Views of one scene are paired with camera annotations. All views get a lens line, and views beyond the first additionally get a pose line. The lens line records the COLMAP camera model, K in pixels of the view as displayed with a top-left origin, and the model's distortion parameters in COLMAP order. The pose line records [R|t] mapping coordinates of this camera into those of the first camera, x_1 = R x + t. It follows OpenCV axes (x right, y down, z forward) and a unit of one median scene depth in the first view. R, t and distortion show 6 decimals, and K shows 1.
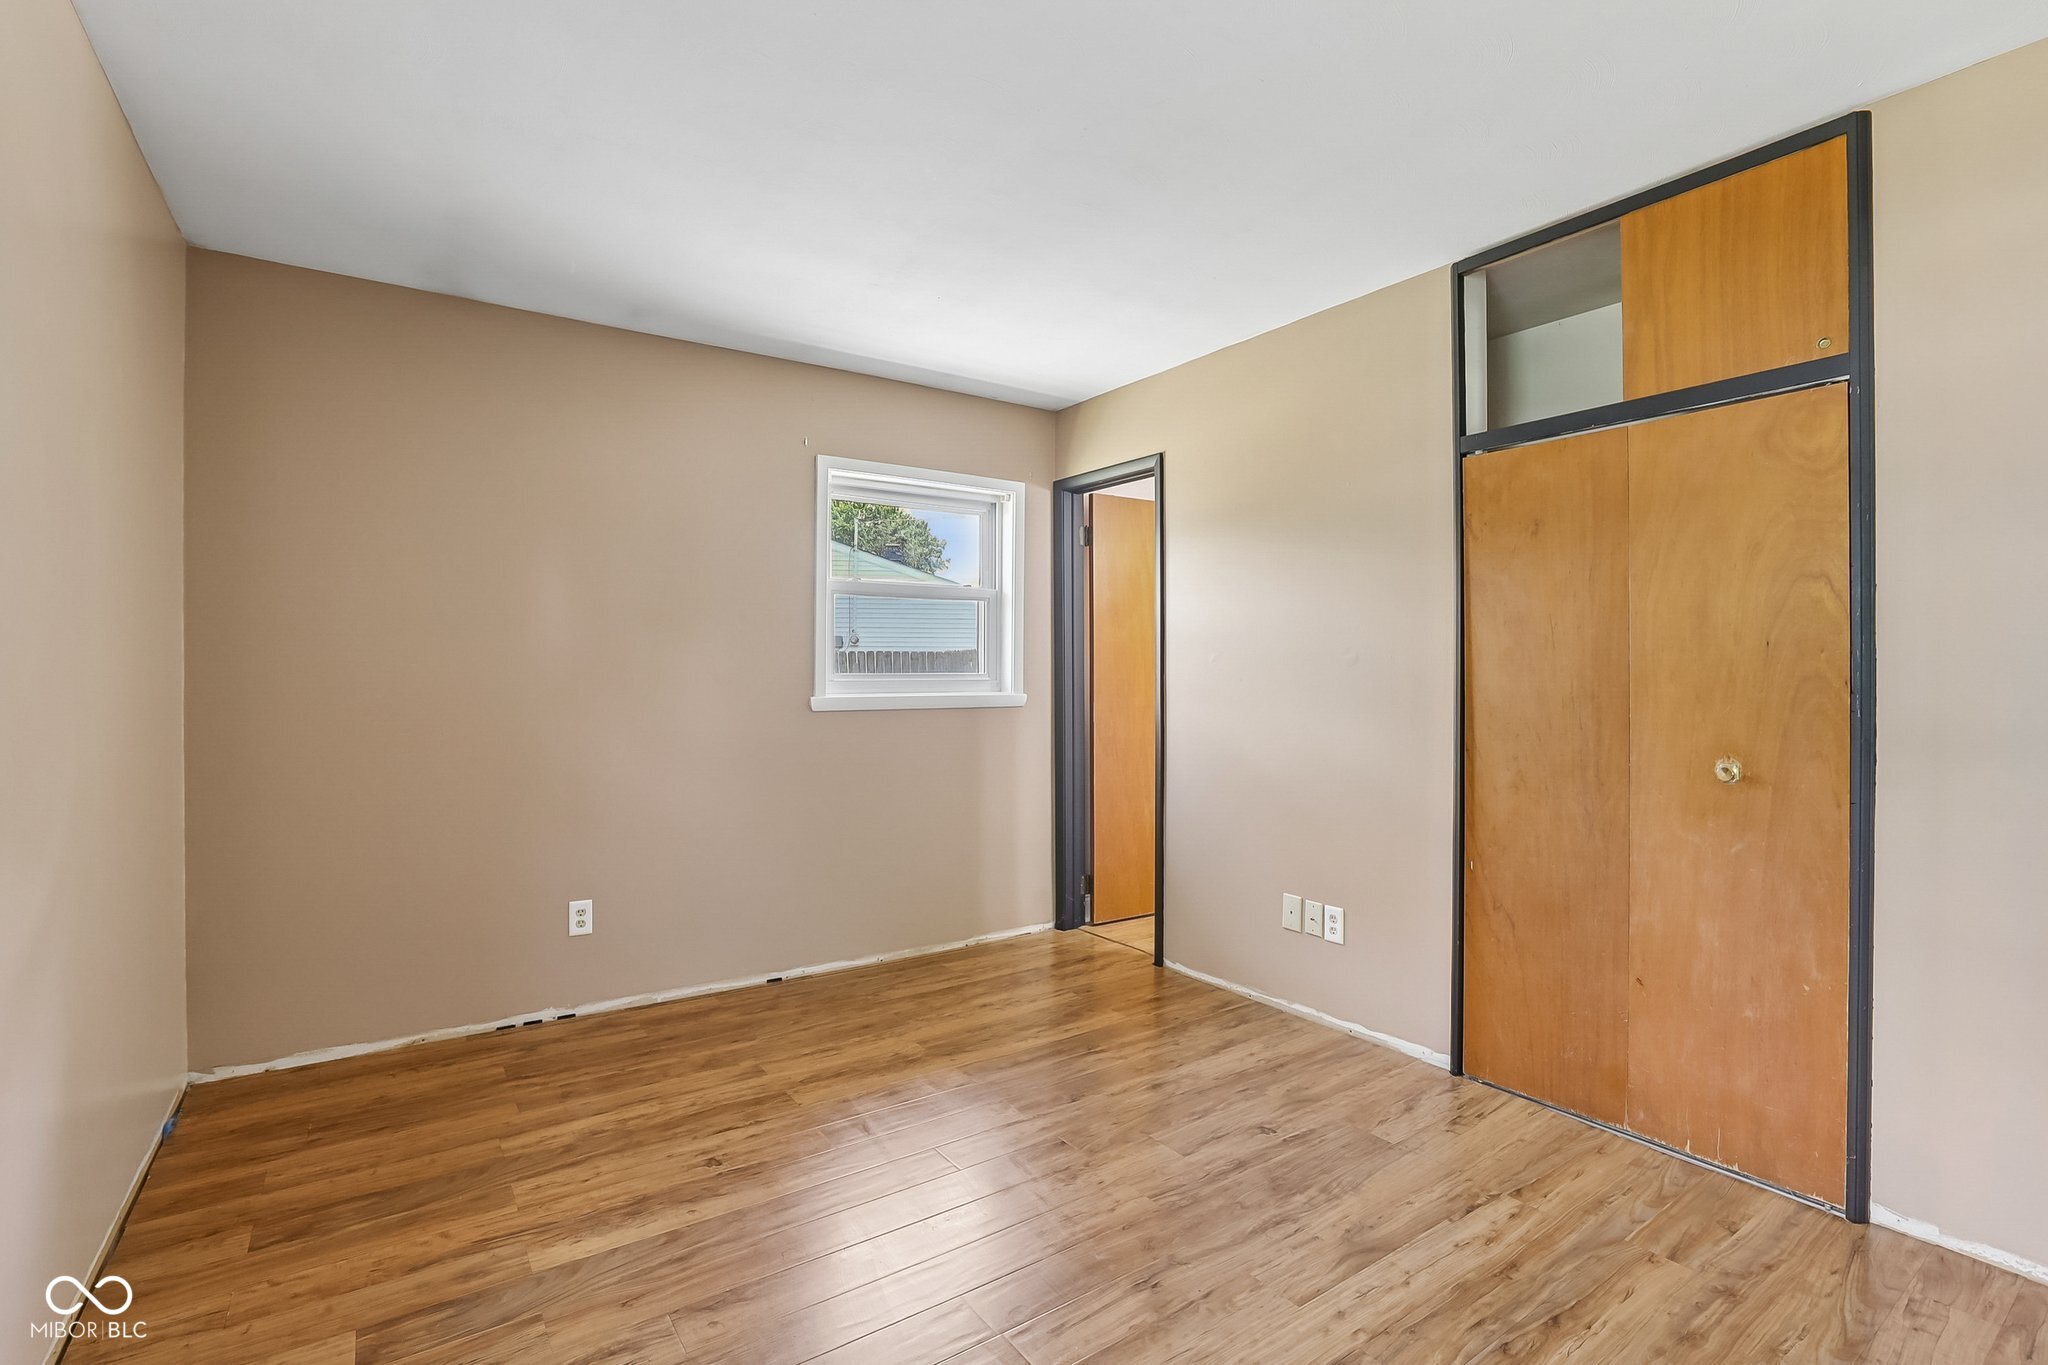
lens RADIAL K [[942.6, 0, 1056.1], [0, 942.6, 679.5], [0, 0, 1]] dist [-0.055075, 0.017731]
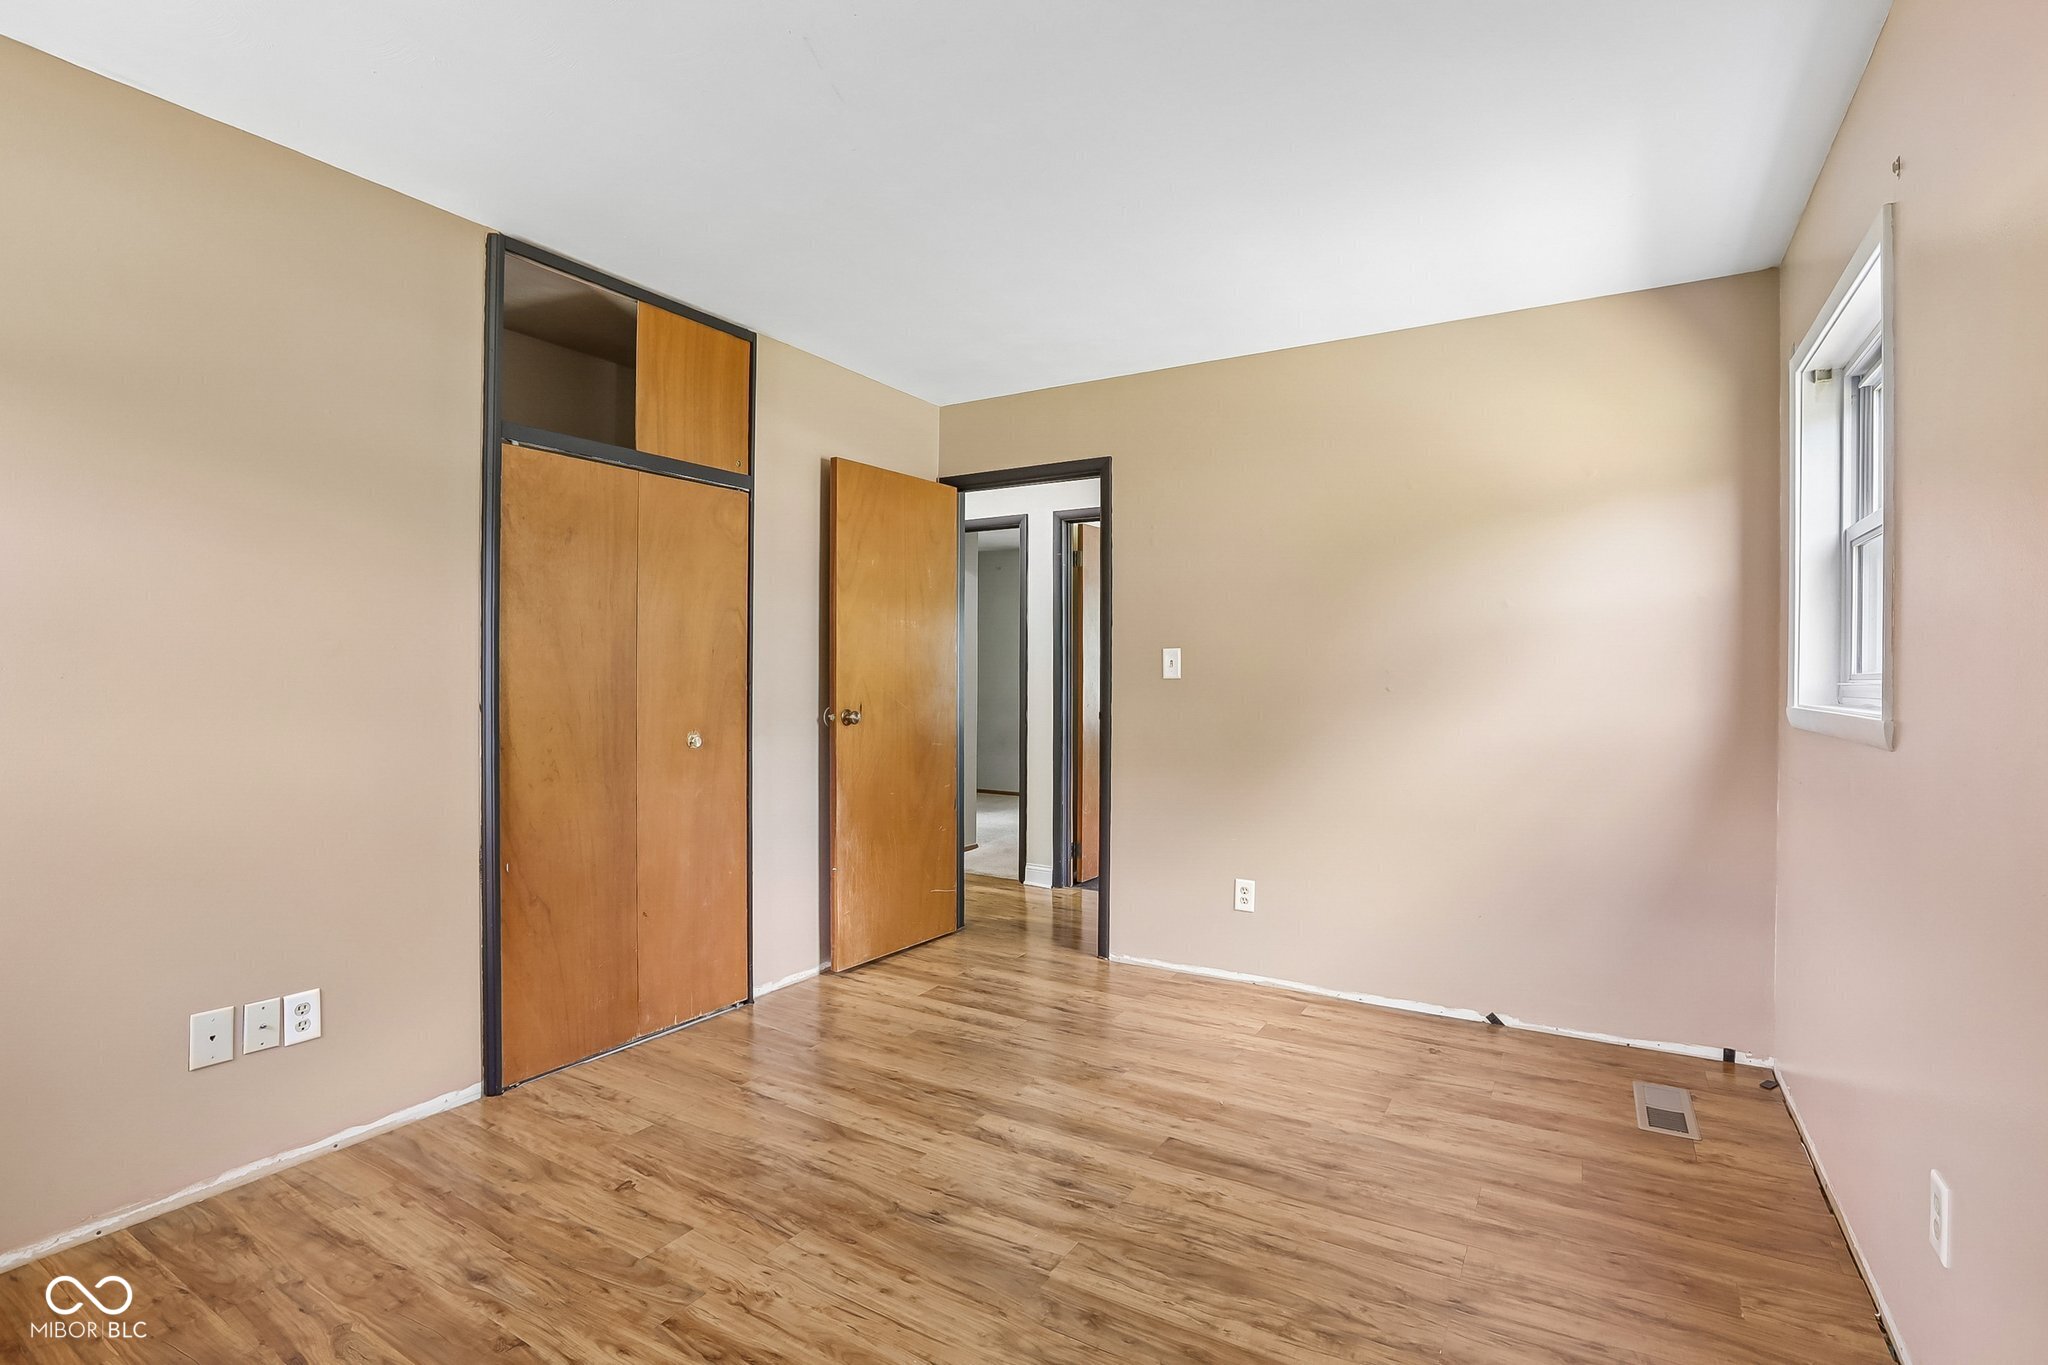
lens RADIAL K [[942.6, 0, 1011.2], [0, 942.6, 673.4], [0, 0, 1]] dist [-0.055075, 0.017731]
pose [[-0.372497, -0.000836, 0.928033, -0.845142], [-0.003678, 0.999993, -0.000575, -0.004086], [-0.928026, -0.003627, -0.372498, 1.153985]]
